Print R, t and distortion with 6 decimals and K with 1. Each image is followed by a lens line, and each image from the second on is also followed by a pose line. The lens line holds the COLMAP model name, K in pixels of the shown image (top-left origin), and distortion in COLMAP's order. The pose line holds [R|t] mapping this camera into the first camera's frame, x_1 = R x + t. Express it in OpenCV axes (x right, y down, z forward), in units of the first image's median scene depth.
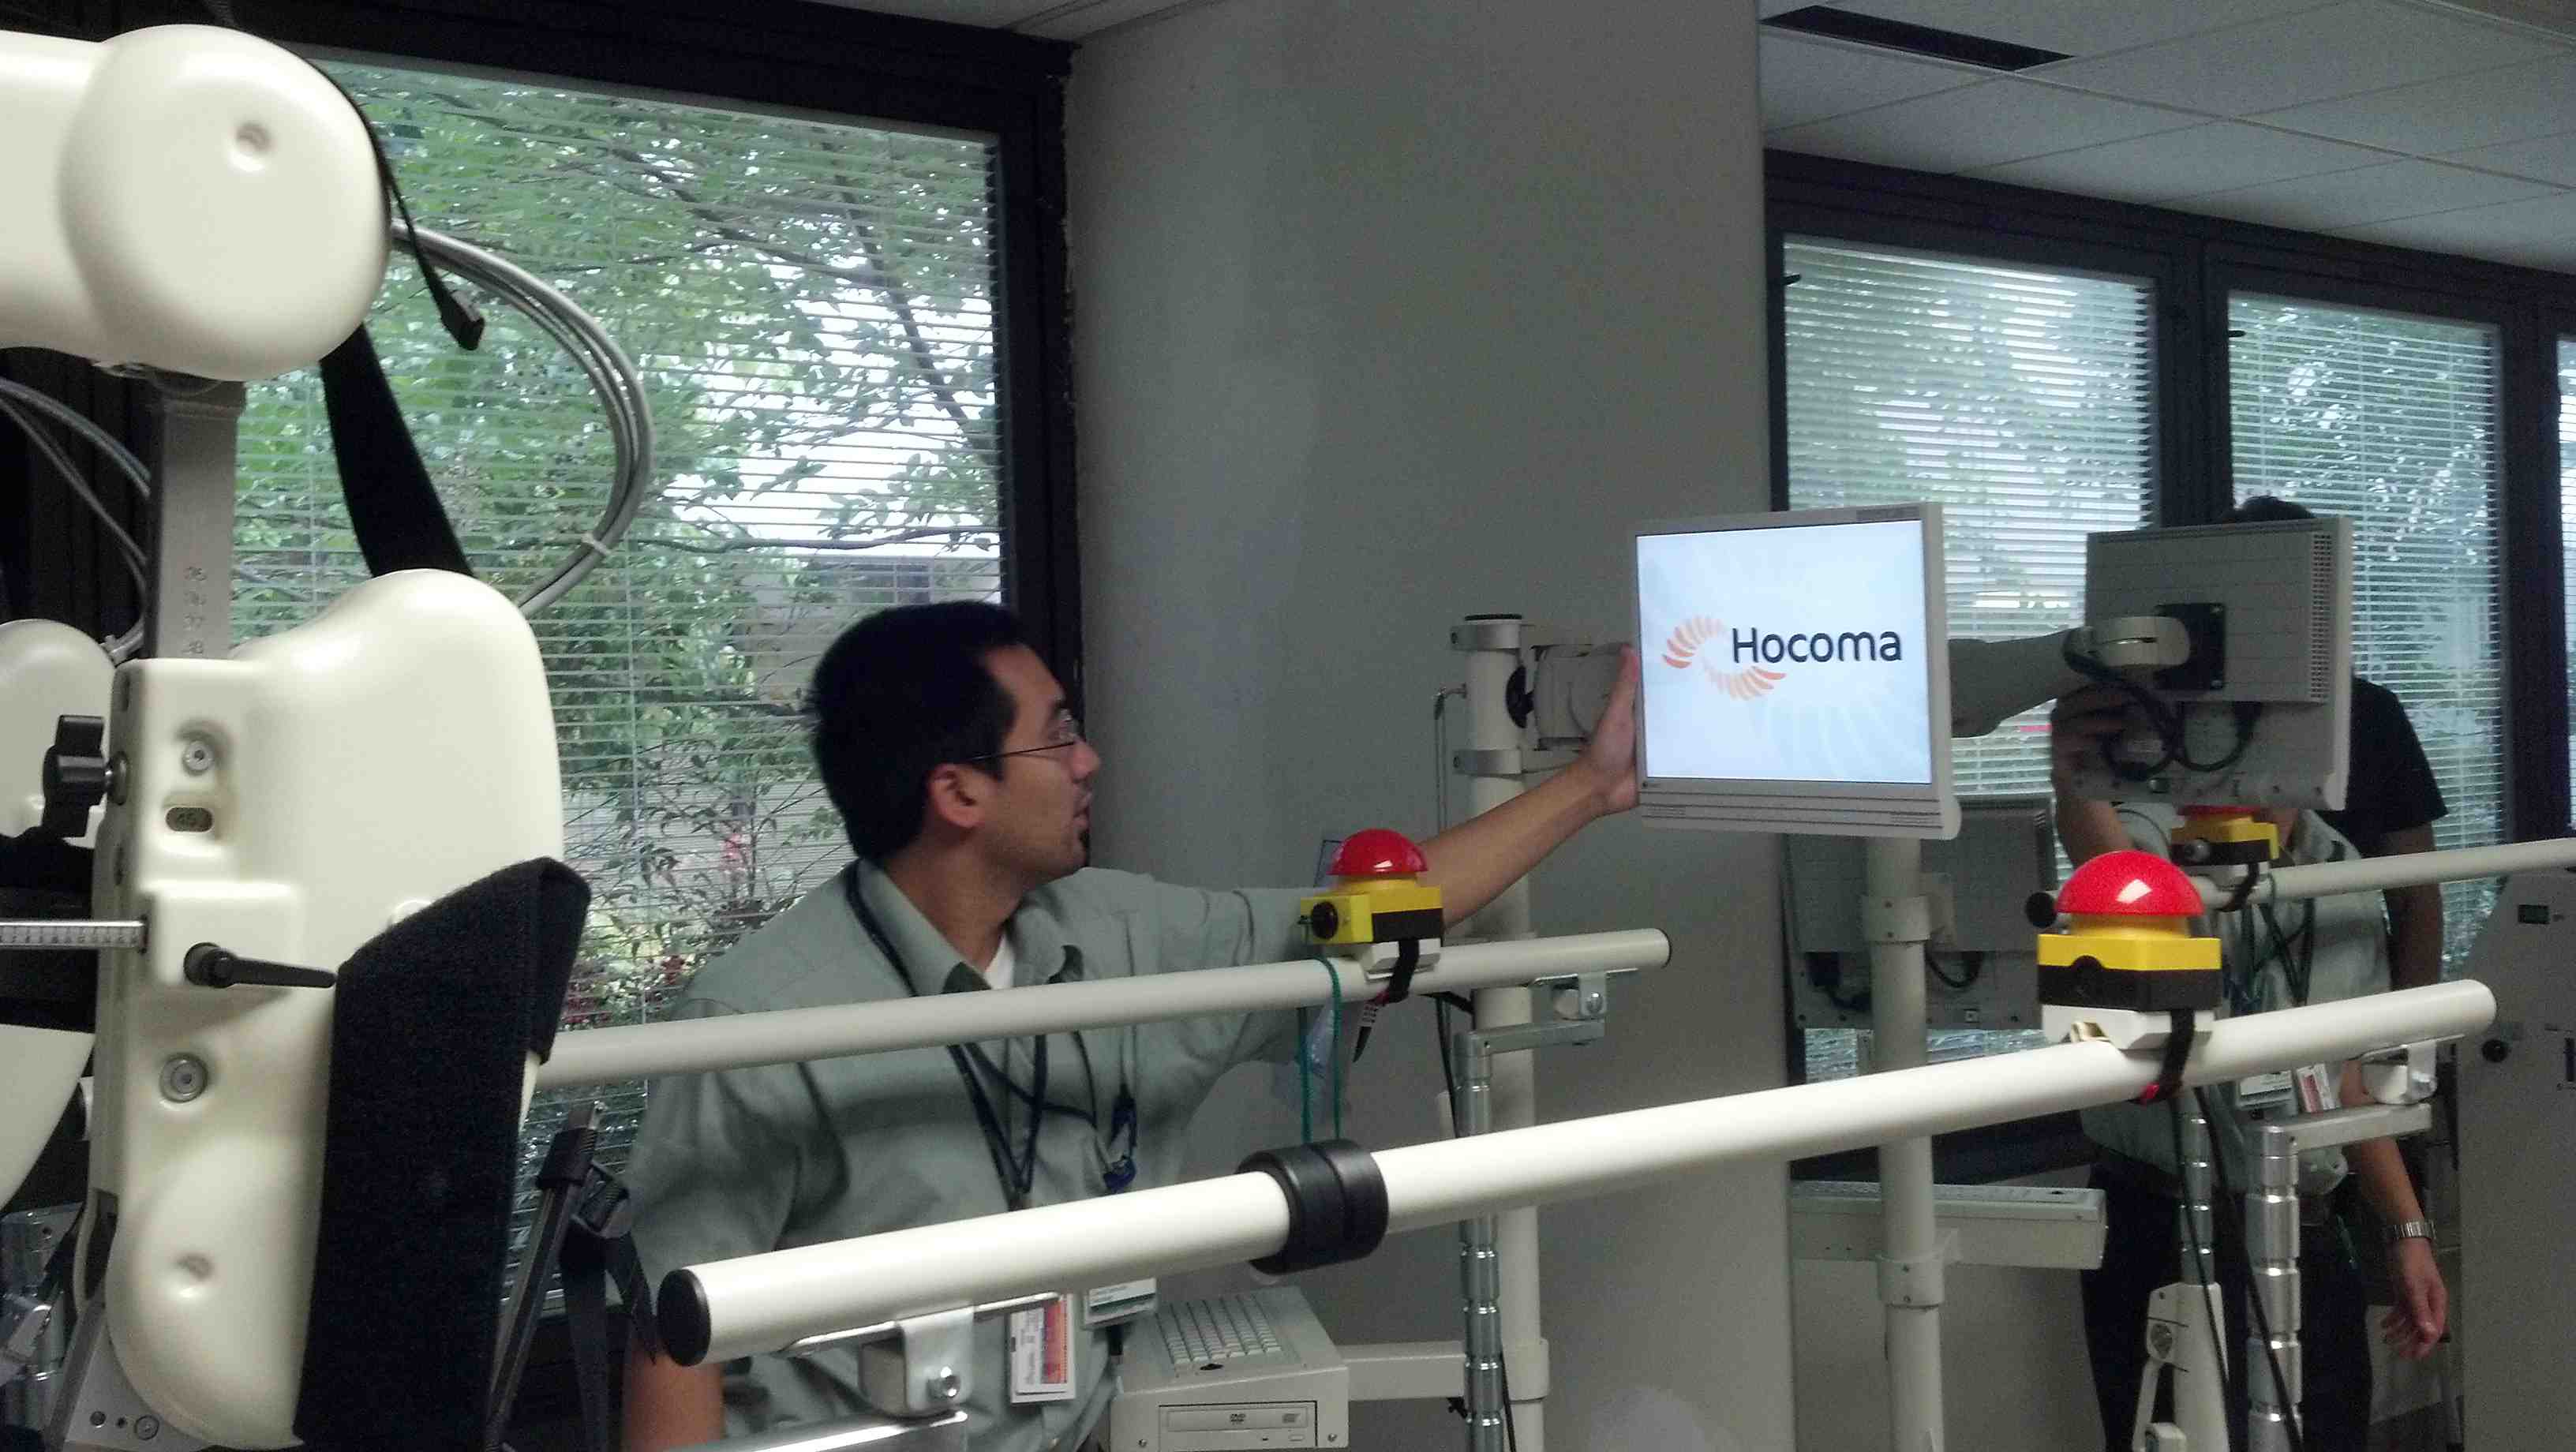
lens RADIAL K [[2783.0, 0, 1260.7], [0, 2783.0, 730.1], [0, 0, 1]] dist [0.192839, -0.667577]
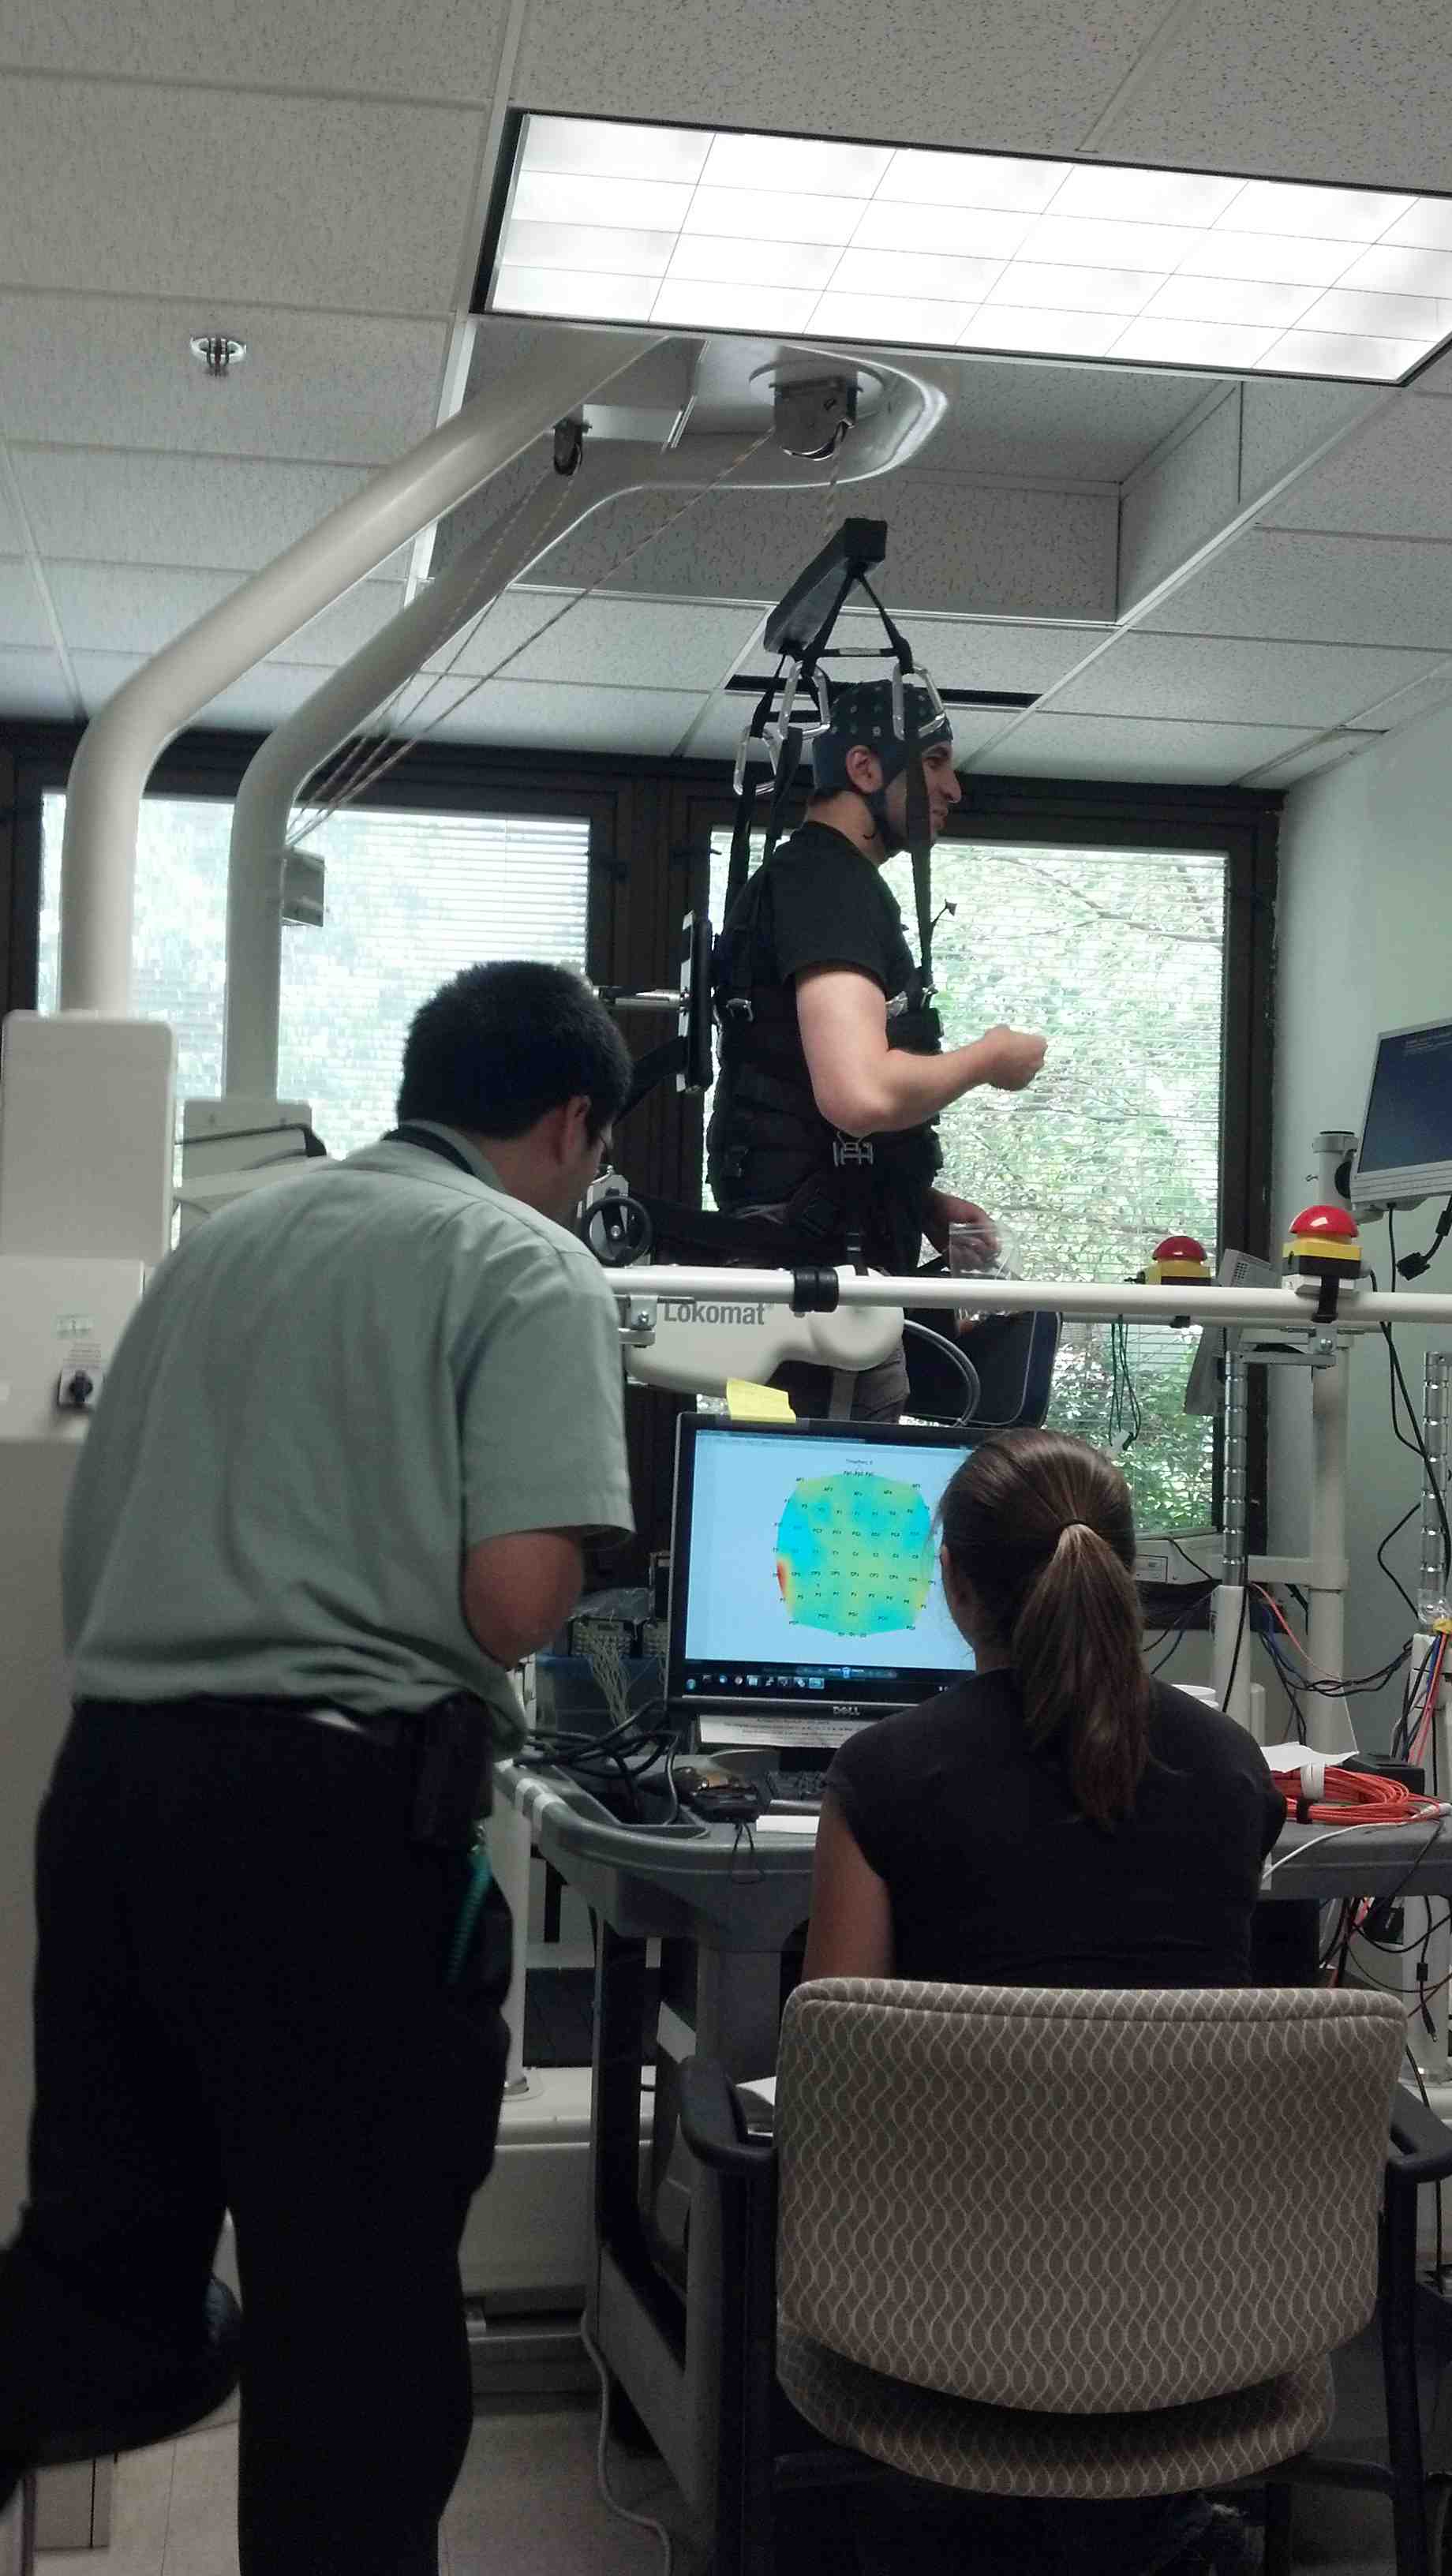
lens RADIAL K [[2767.3, 0, 728.2], [0, 2767.3, 1257.5], [0, 0, 1]] dist [0.191367, -0.628814]
pose [[0.865114, 0.024090, -0.500997, 0.706477], [-0.047659, 0.998275, -0.034296, 0.127959], [0.499306, 0.053547, 0.864769, -0.748901]]
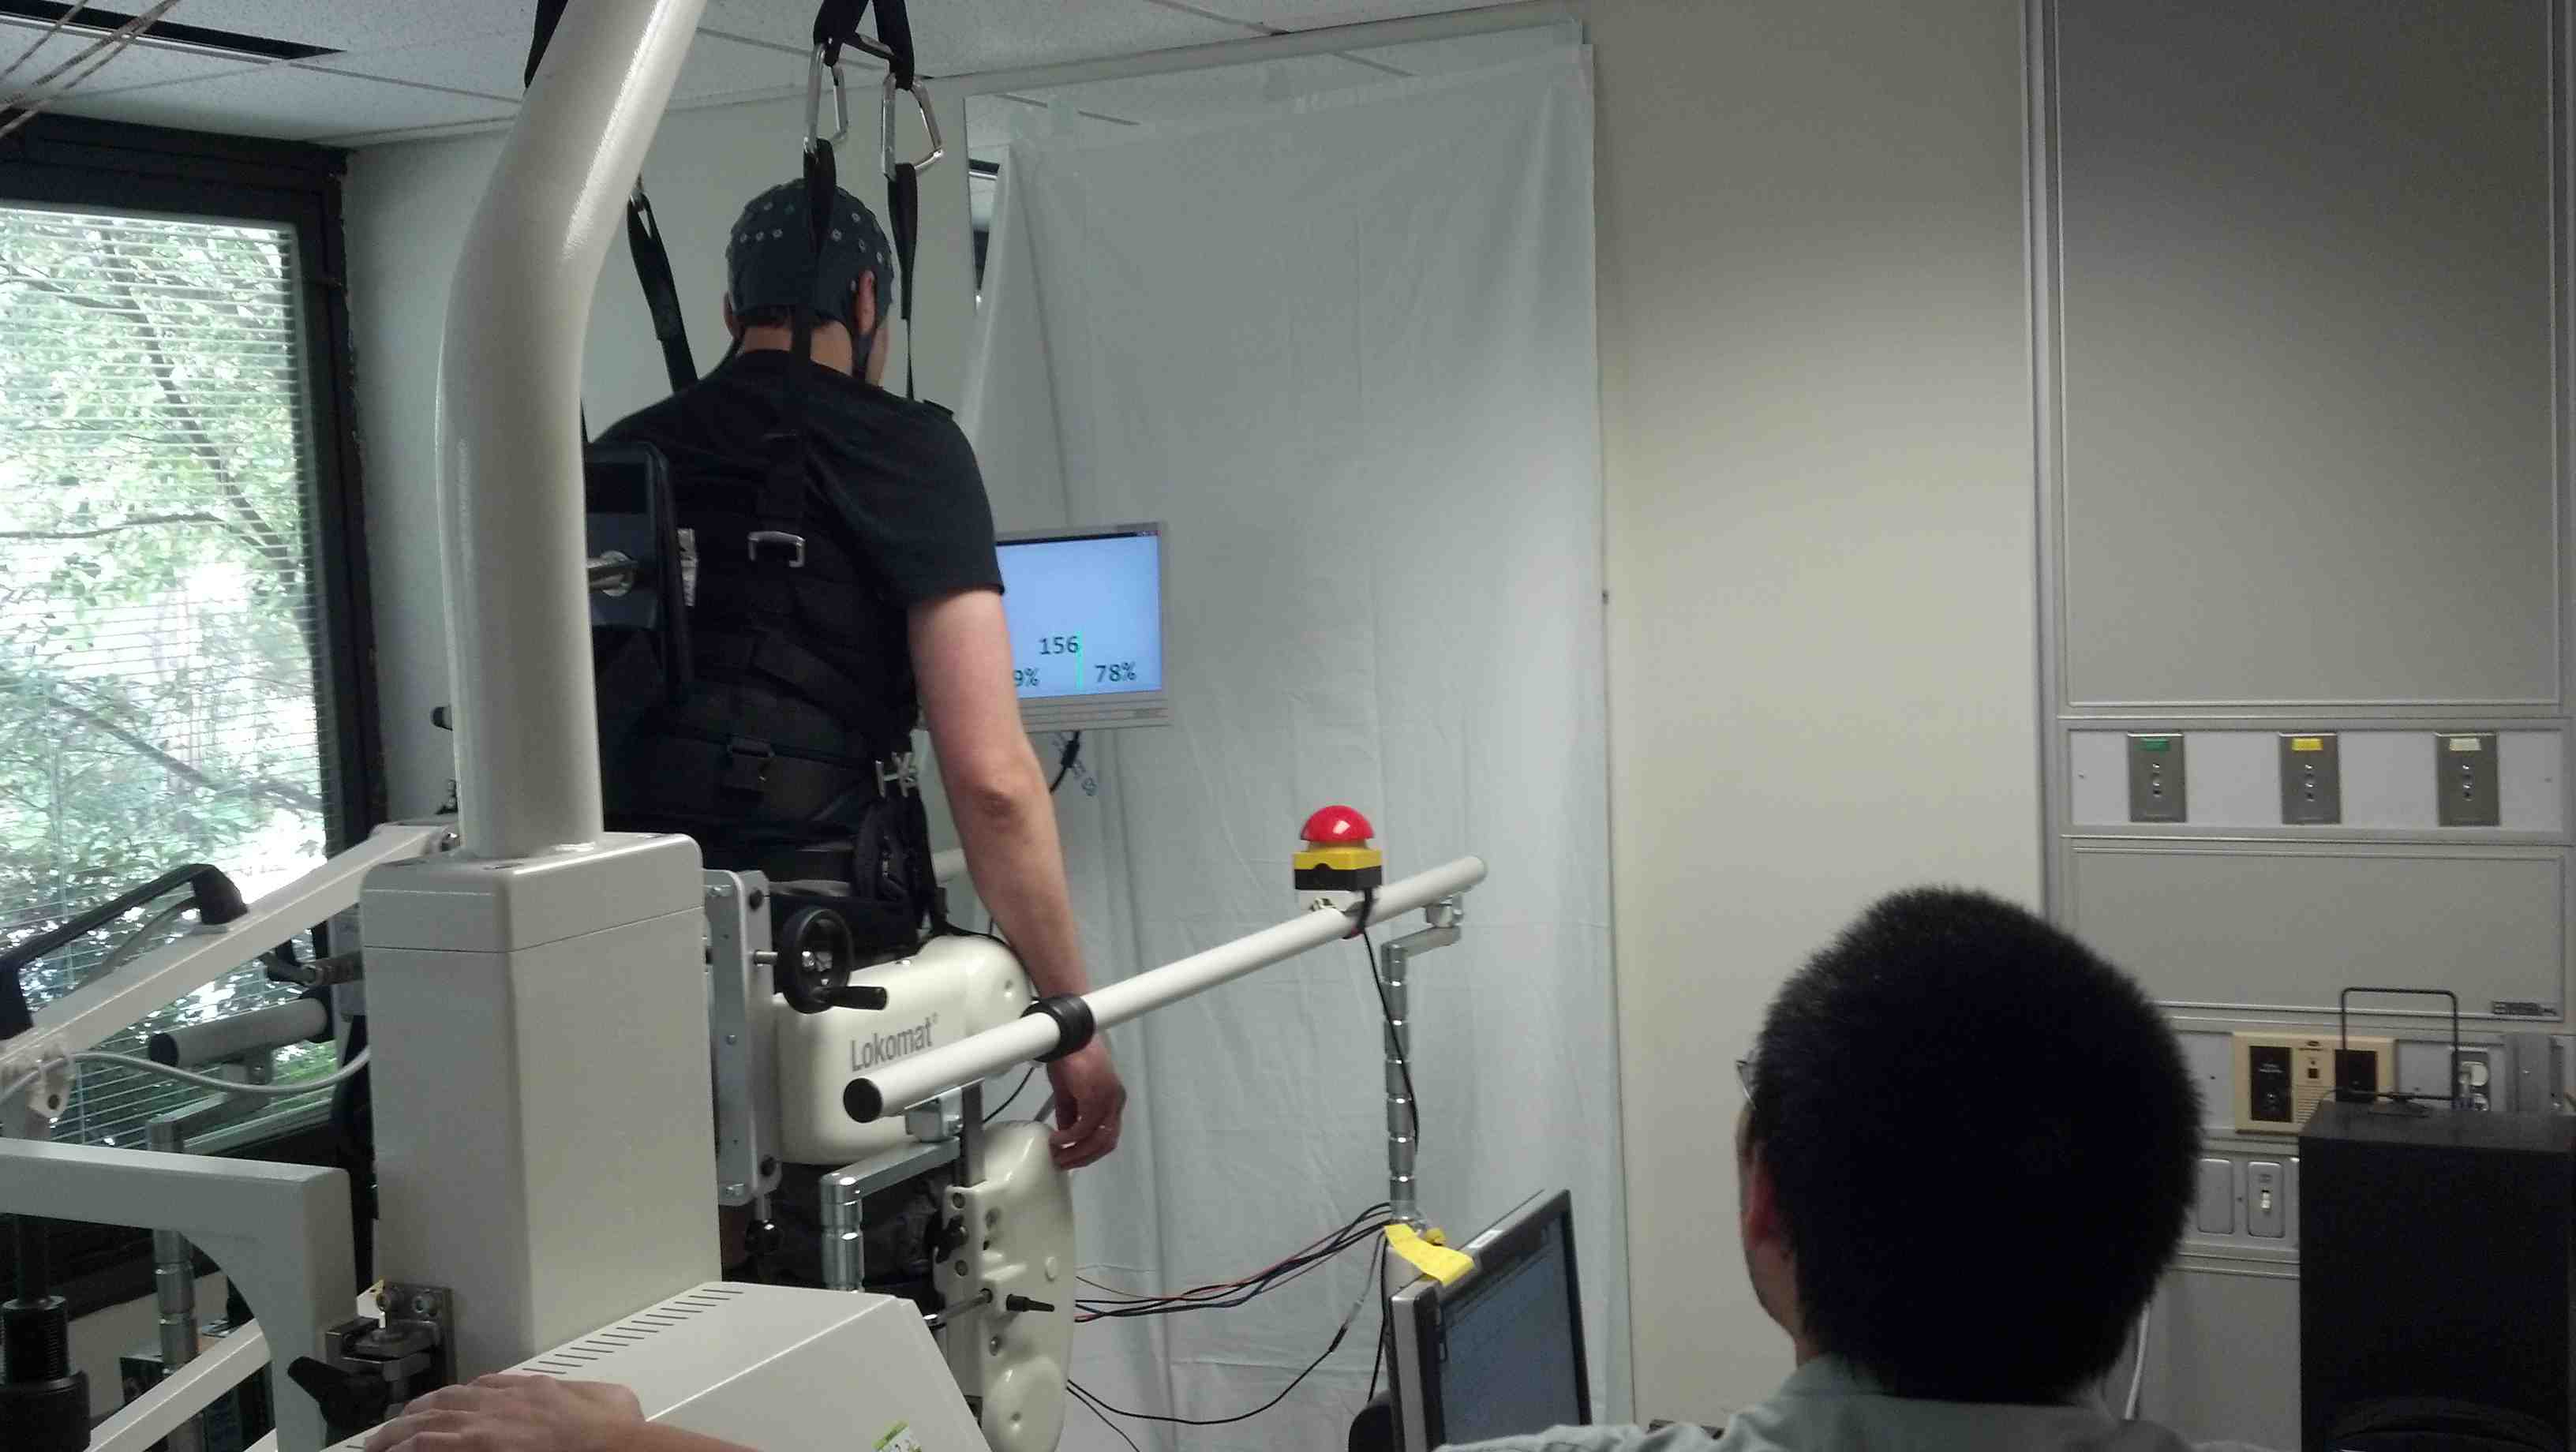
lens RADIAL K [[2783.0, 0, 1260.7], [0, 2783.0, 730.1], [0, 0, 1]] dist [0.192839, -0.667577]
pose [[0.906481, -0.048129, 0.419495, -0.373309], [0.024671, 0.997822, 0.061170, -0.088765], [-0.421525, -0.045100, 0.905694, -0.476430]]
